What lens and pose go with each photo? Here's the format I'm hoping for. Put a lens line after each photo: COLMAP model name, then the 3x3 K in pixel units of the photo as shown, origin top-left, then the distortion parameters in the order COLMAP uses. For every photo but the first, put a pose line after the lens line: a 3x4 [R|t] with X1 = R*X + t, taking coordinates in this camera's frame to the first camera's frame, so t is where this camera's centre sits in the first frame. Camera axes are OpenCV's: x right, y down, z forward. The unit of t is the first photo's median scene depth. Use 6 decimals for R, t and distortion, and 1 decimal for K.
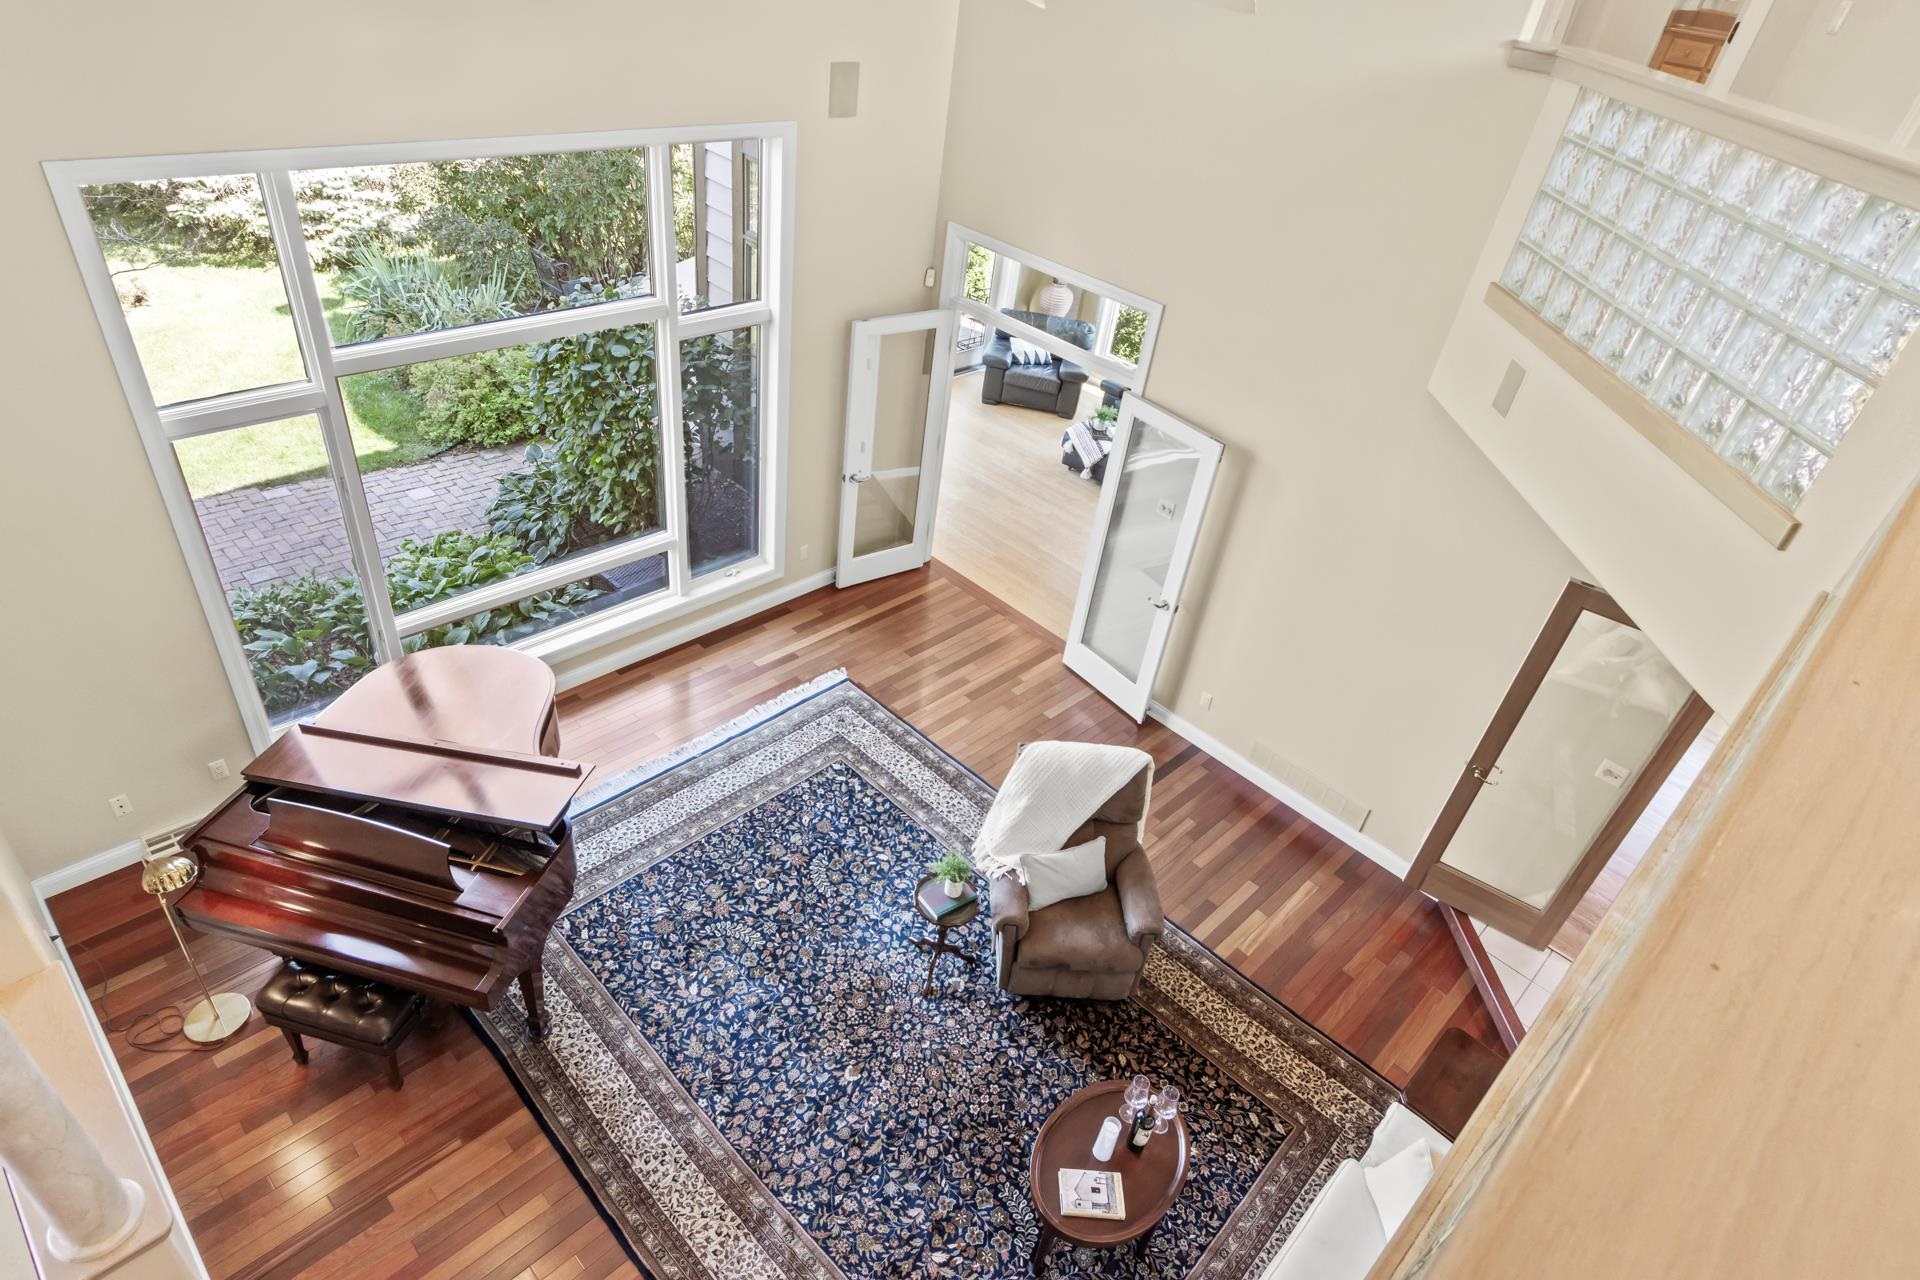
lens RADIAL K [[1060.1, 0, 942.8], [0, 1060.1, 644.8], [0, 0, 1]] dist [0.008304, 0.002137]
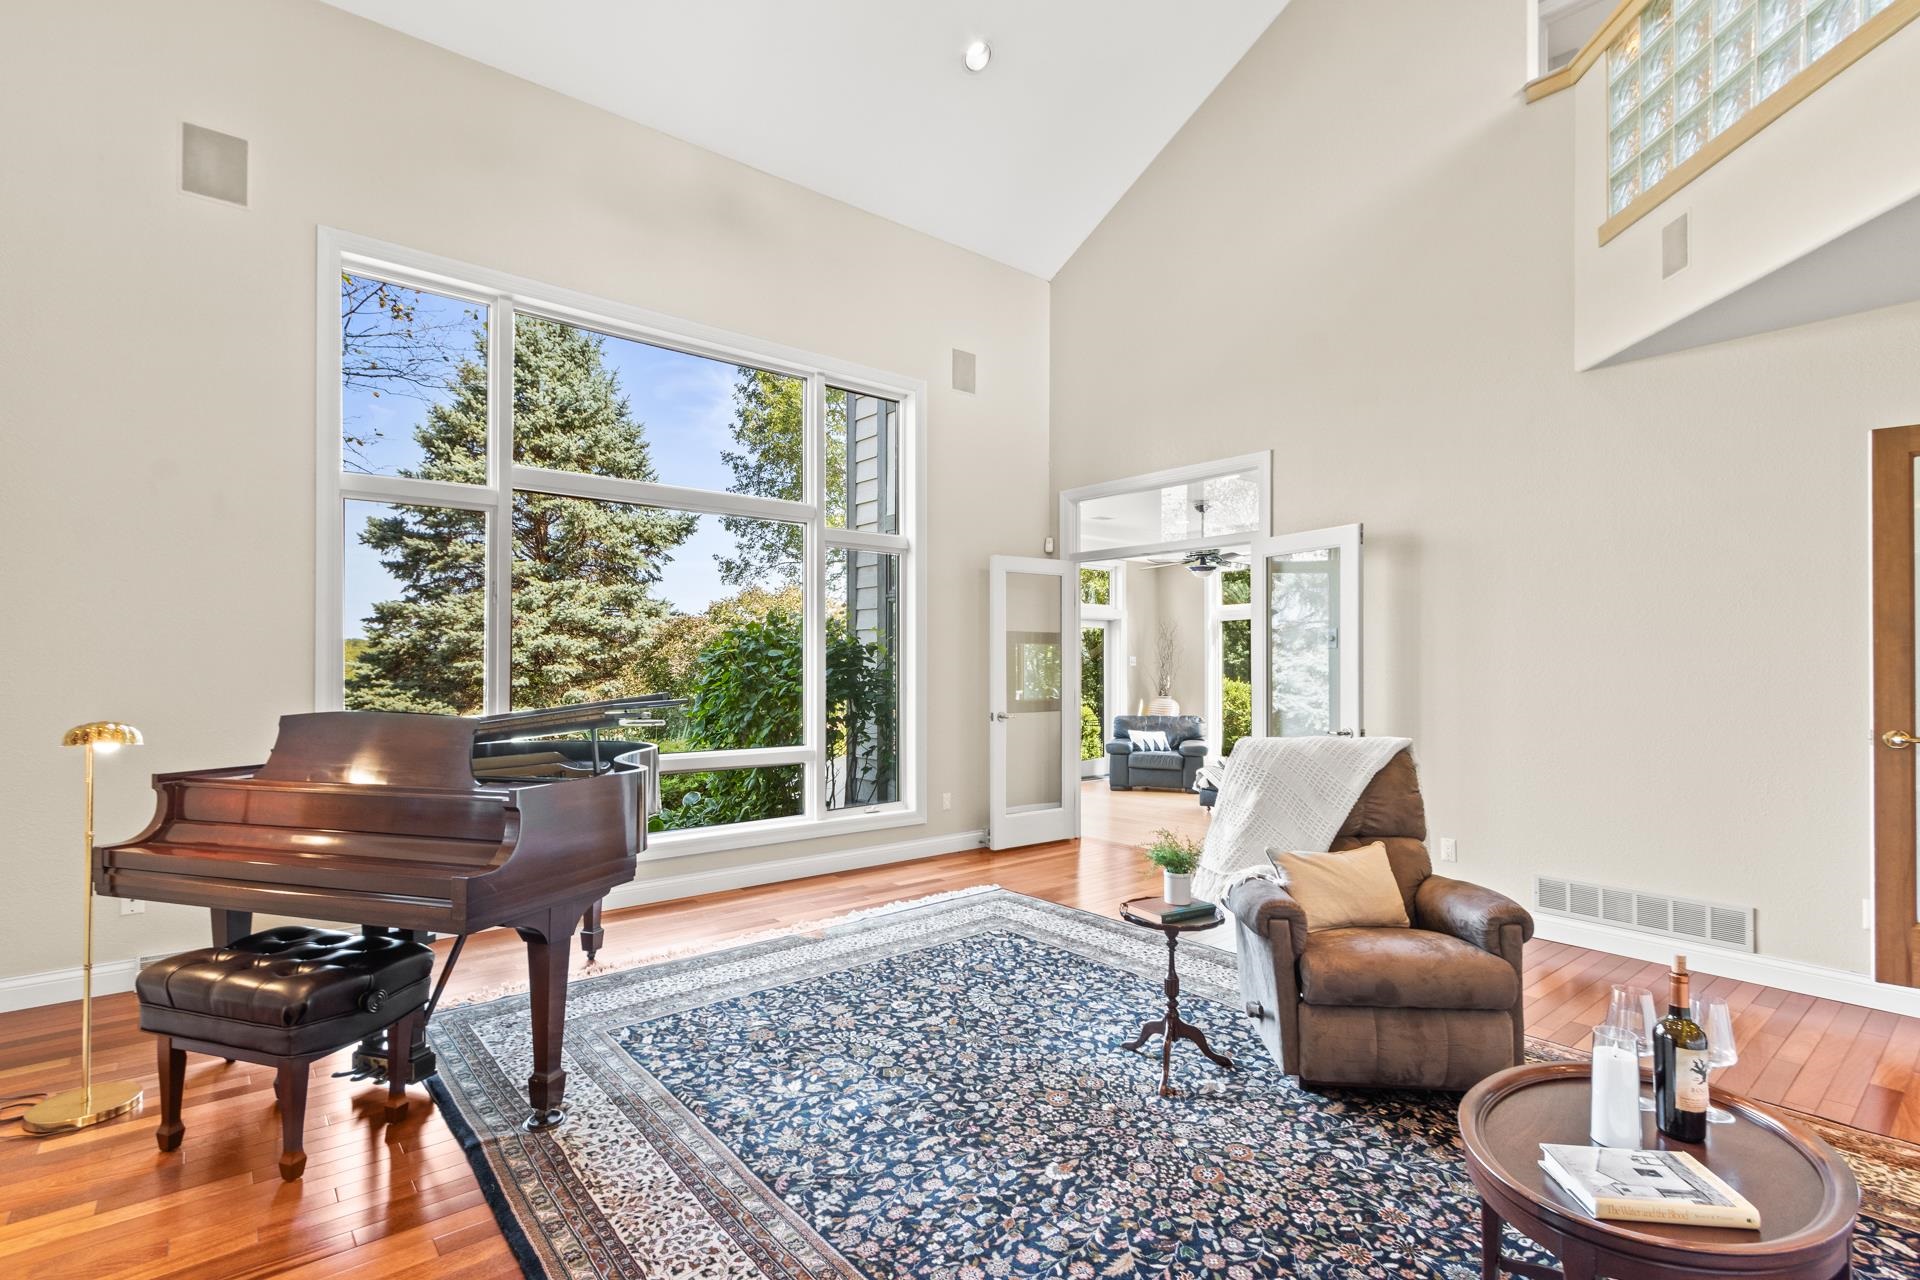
lens RADIAL K [[894.6, 0, 942.6], [0, 894.6, 658.5], [0, 0, 1]] dist [0.005472, -0.001139]
pose [[0.989202, -0.112677, -0.093718, -0.068009], [0.033178, 0.795028, -0.605665, 0.450688], [0.142753, 0.596016, 0.790182, 0.436649]]
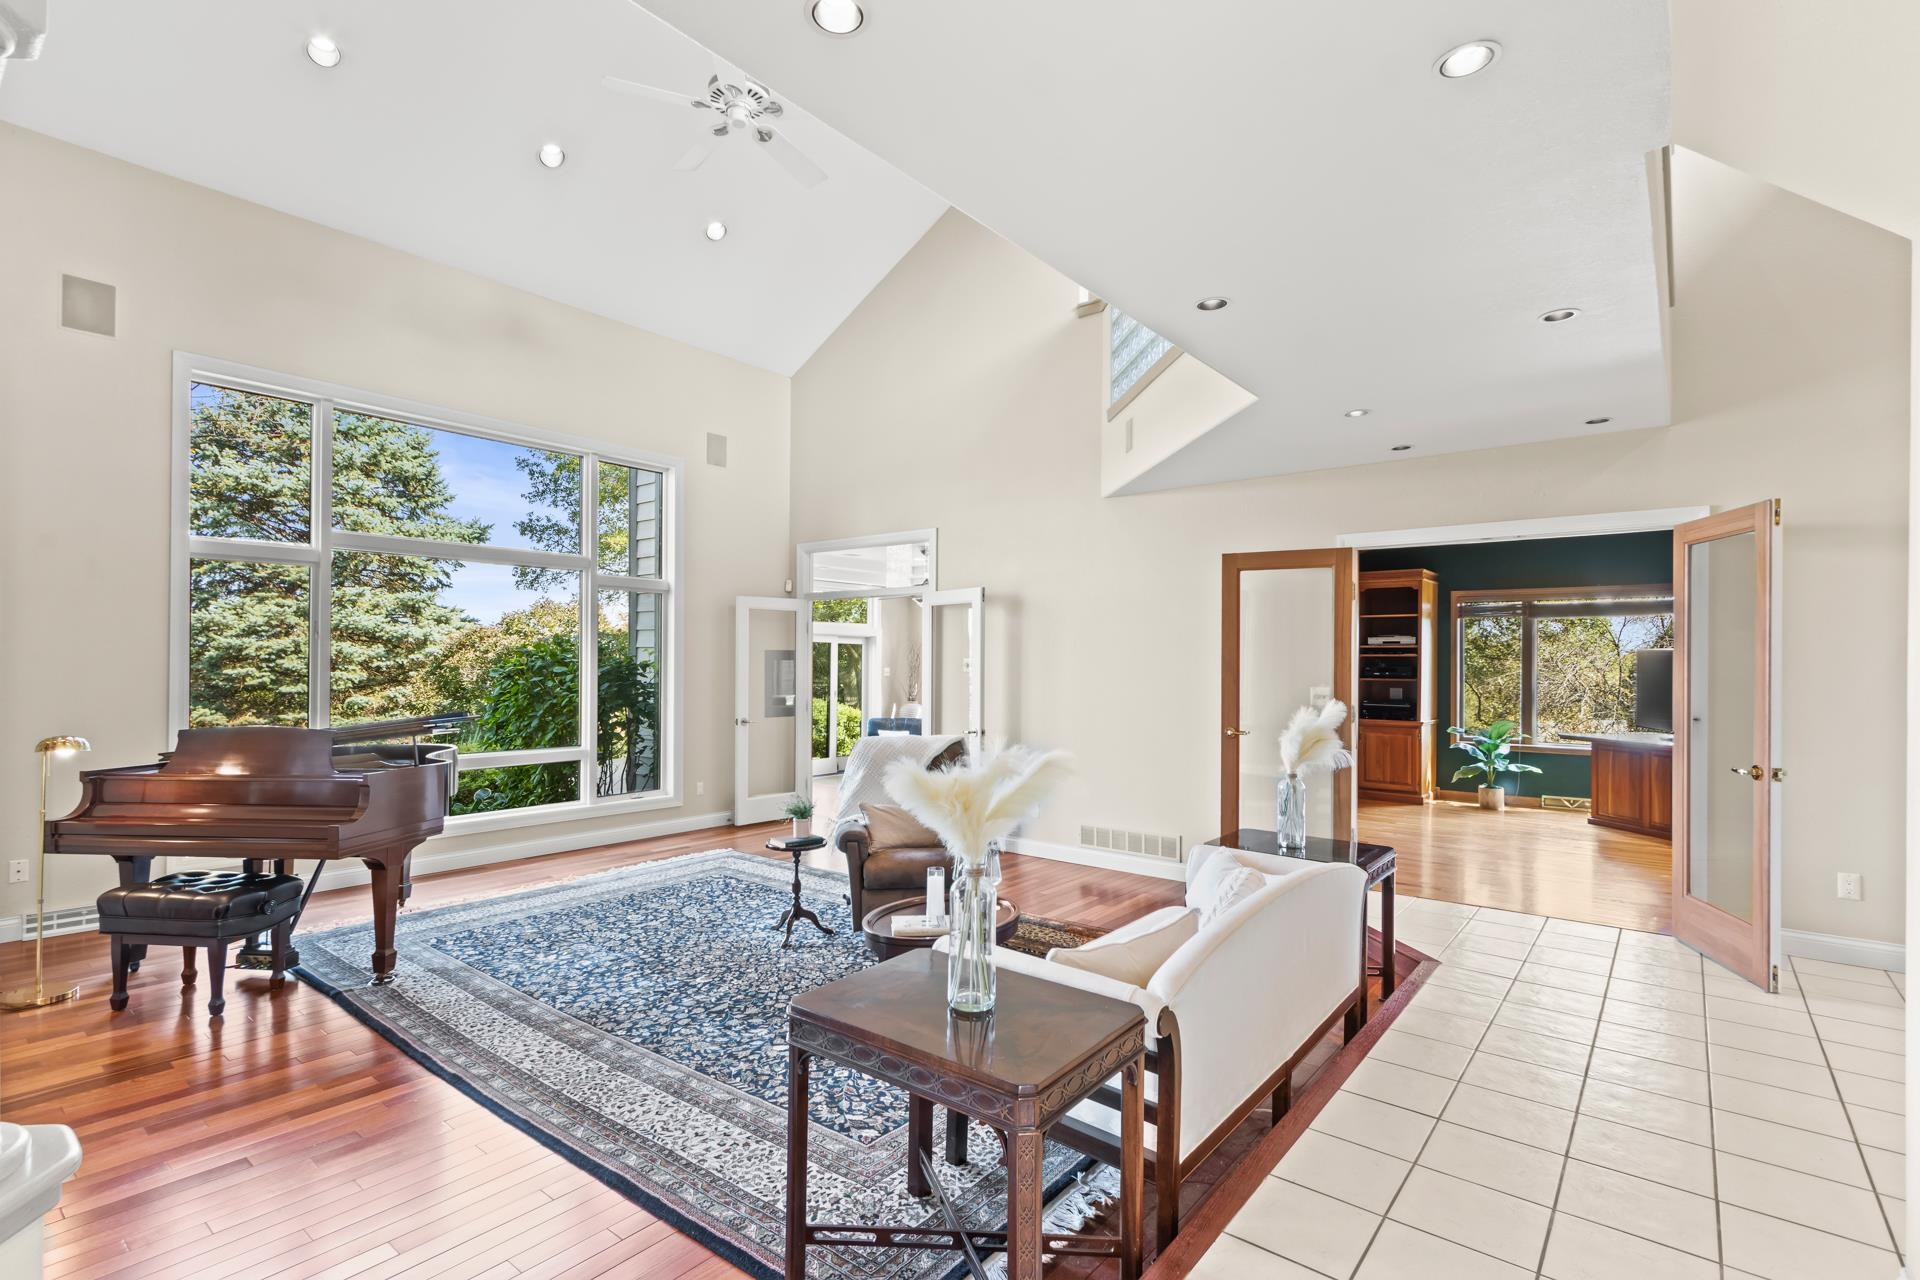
lens RADIAL K [[894.6, 0, 942.8], [0, 894.6, 656.9], [0, 0, 1]] dist [0.005472, -0.001139]
pose [[0.988531, -0.107718, 0.105844, 0.077344], [0.149584, 0.794720, -0.588256, 0.660612], [-0.020750, 0.597342, 0.801718, 0.128995]]
